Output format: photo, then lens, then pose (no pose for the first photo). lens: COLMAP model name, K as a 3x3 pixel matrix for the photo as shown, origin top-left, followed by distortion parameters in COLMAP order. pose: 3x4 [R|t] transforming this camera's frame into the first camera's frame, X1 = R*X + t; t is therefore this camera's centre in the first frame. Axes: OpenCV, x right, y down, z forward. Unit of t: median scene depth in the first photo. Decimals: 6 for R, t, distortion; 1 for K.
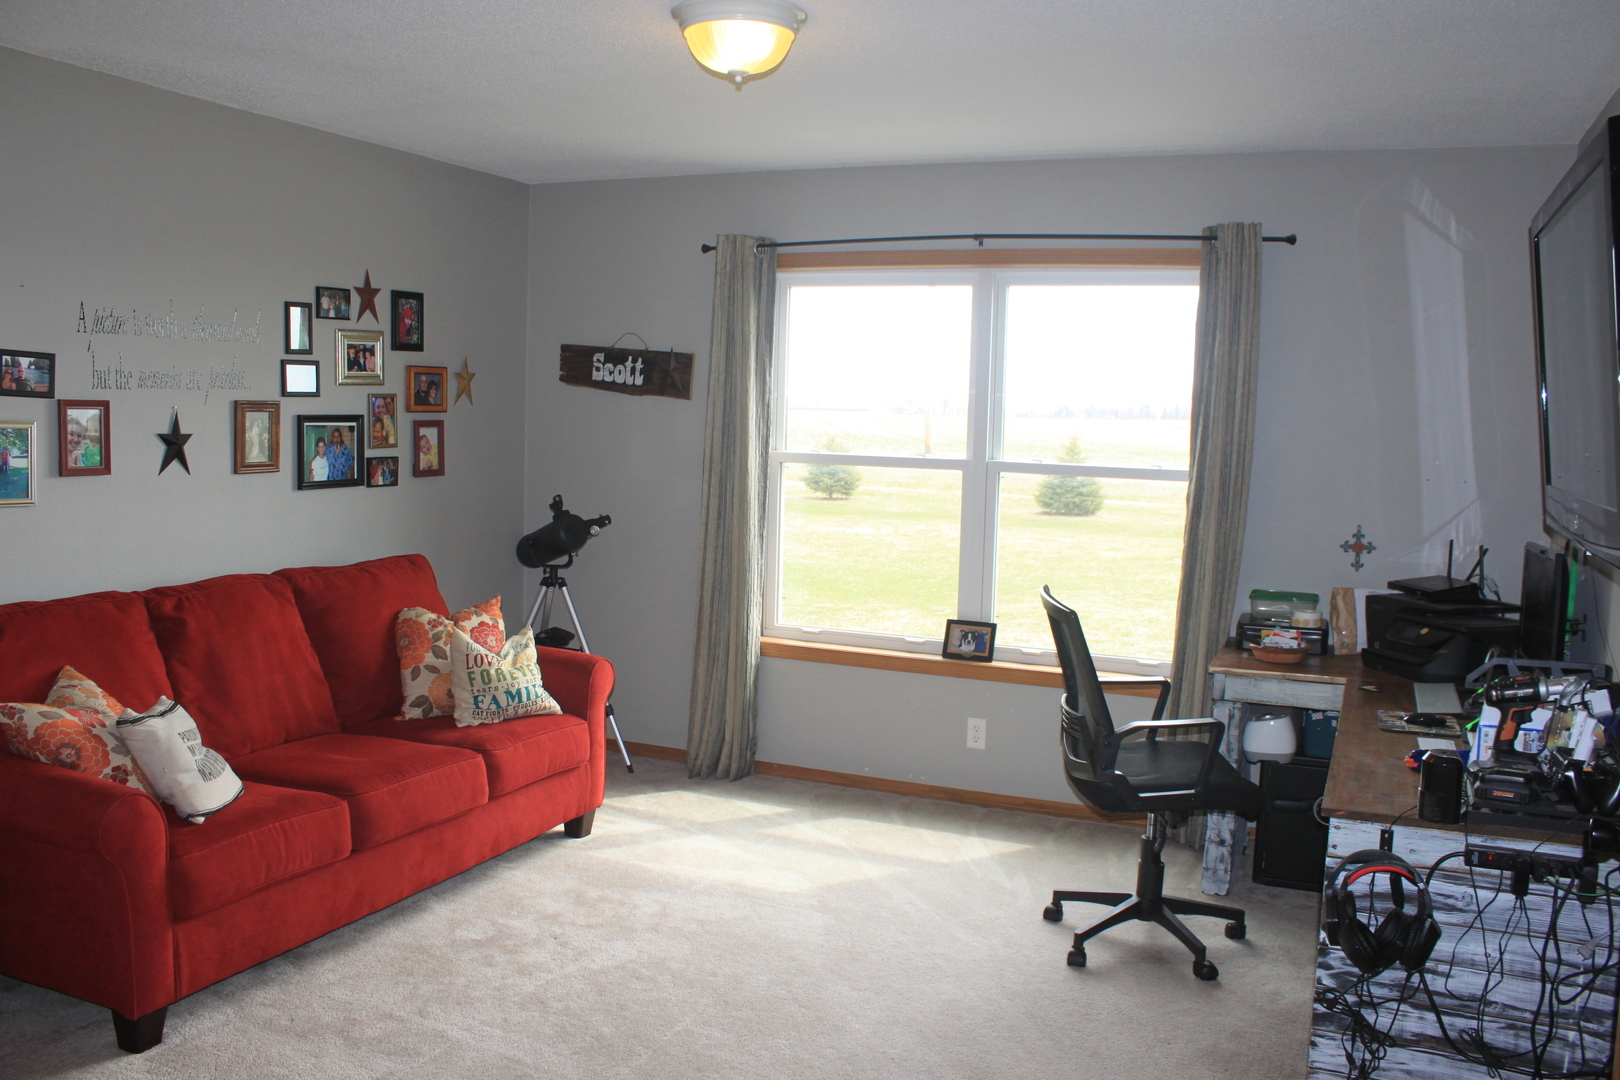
lens RADIAL K [[1350.3, 0, 810.0], [0, 1350.3, 540.0], [0, 0, 1]] dist [-0.176390, 0.144159]
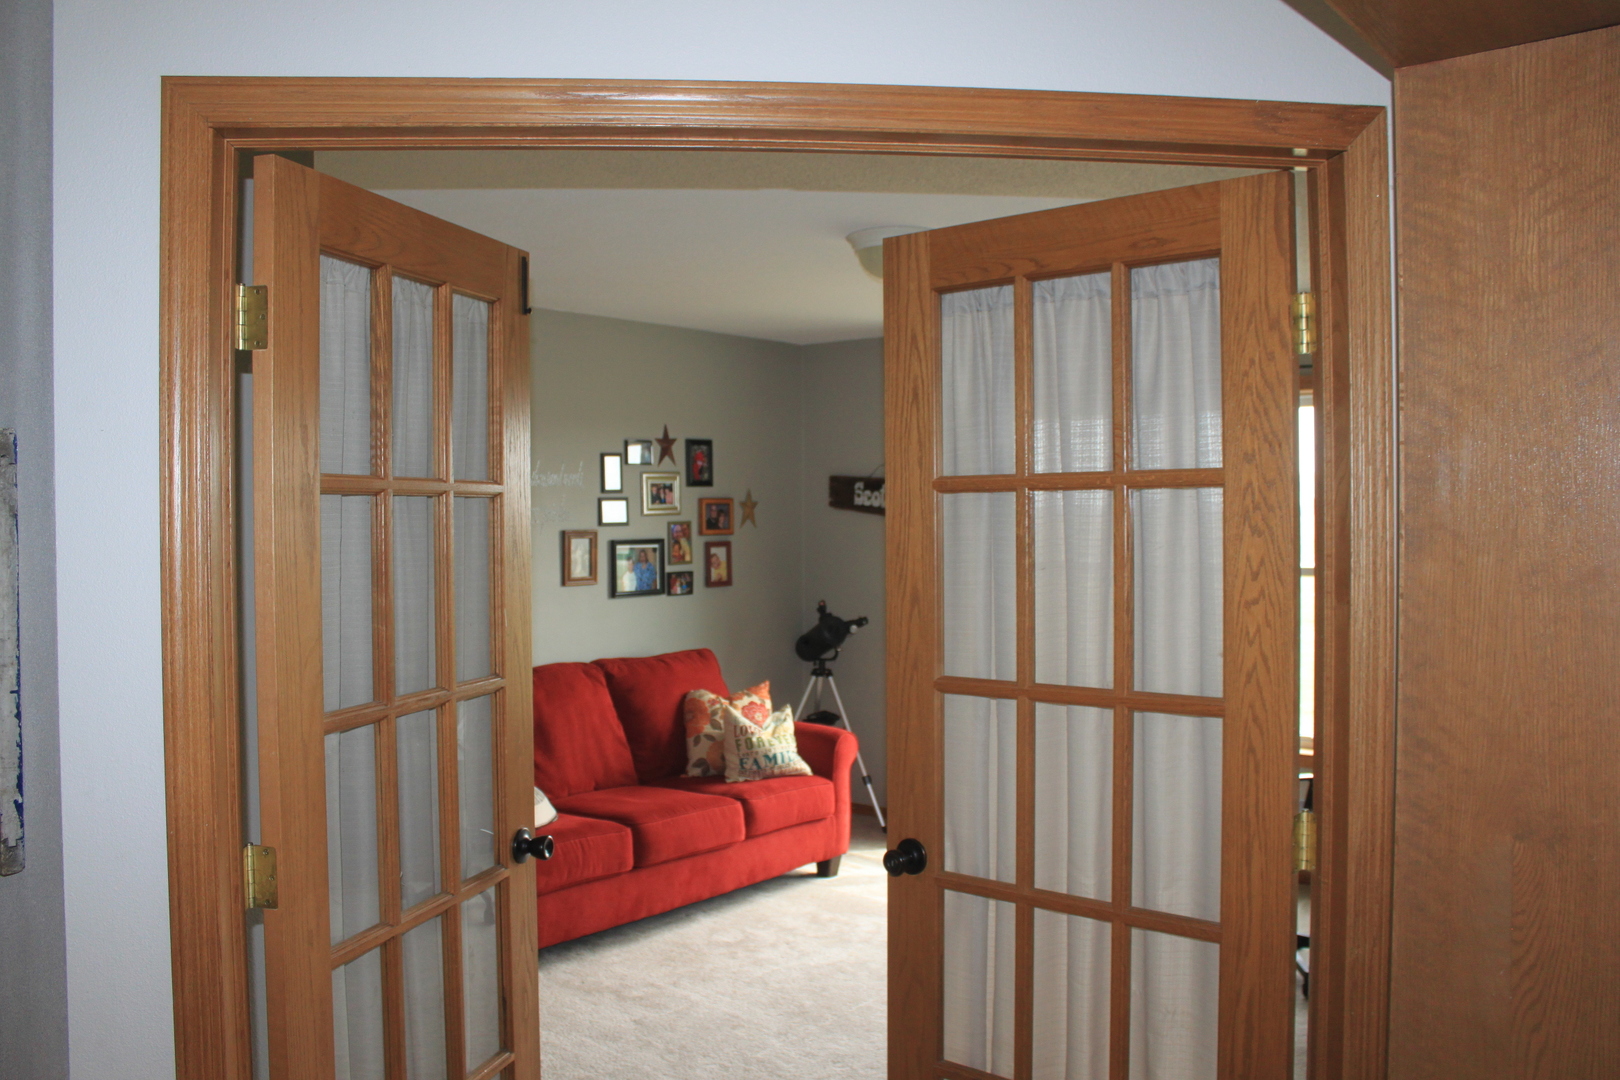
lens RADIAL K [[1350.3, 0, 810.0], [0, 1350.3, 540.0], [0, 0, 1]] dist [-0.176390, 0.144159]
pose [[0.964215, -0.026048, -0.263837, 0.151208], [0.004936, 0.996753, -0.080368, 0.012354], [0.265074, 0.076190, 0.961213, -0.222687]]
